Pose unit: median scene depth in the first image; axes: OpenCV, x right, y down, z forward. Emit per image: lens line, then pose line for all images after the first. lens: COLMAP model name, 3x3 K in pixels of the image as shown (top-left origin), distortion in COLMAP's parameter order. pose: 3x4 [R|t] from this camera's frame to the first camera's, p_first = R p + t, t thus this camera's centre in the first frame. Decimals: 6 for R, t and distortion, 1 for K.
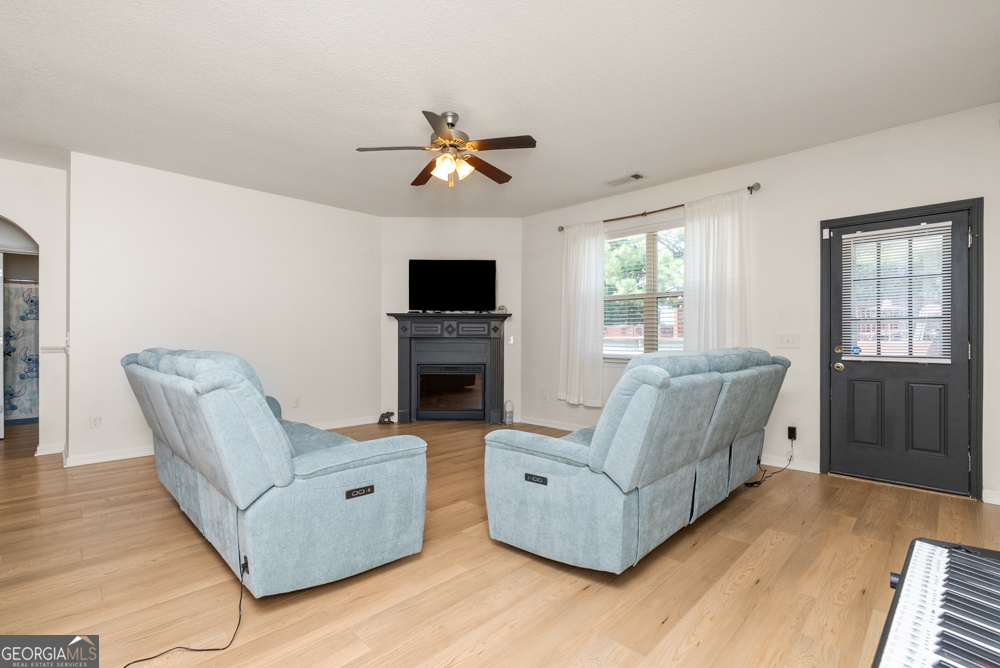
lens RADIAL K [[456.1, 0, 501.5], [0, 456.1, 335.5], [0, 0, 1]] dist [-0.001869, 0.000087]
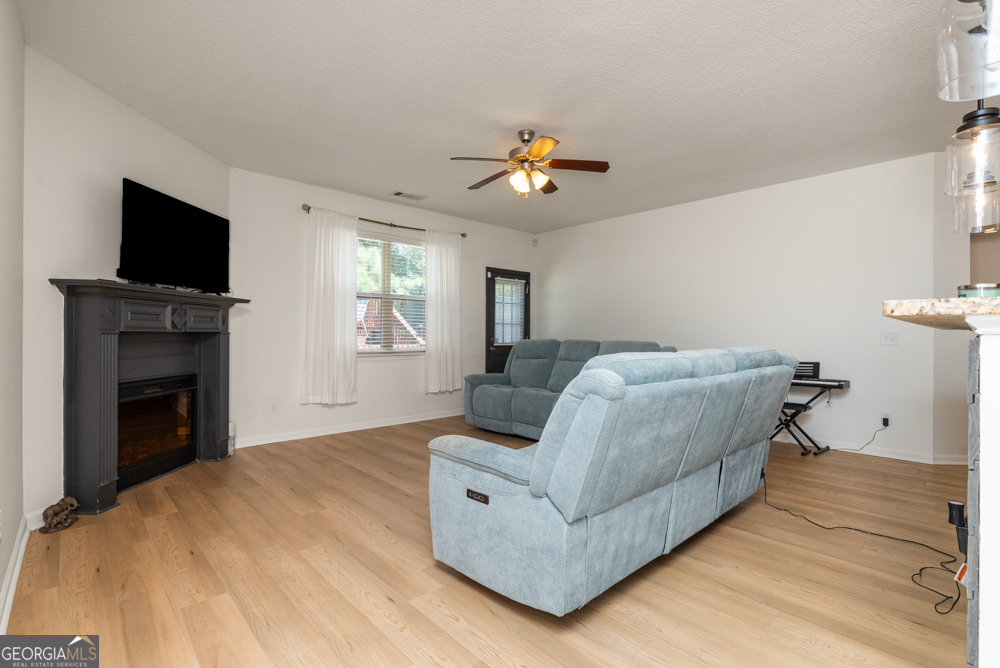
lens RADIAL K [[456.1, 0, 501.5], [0, 456.1, 335.5], [0, 0, 1]] dist [-0.001869, 0.000087]
pose [[0.051631, -0.005729, 0.998650, -0.903118], [-0.009586, 0.999935, 0.006232, 0.002068], [-0.998620, -0.009895, 0.051573, 0.729417]]
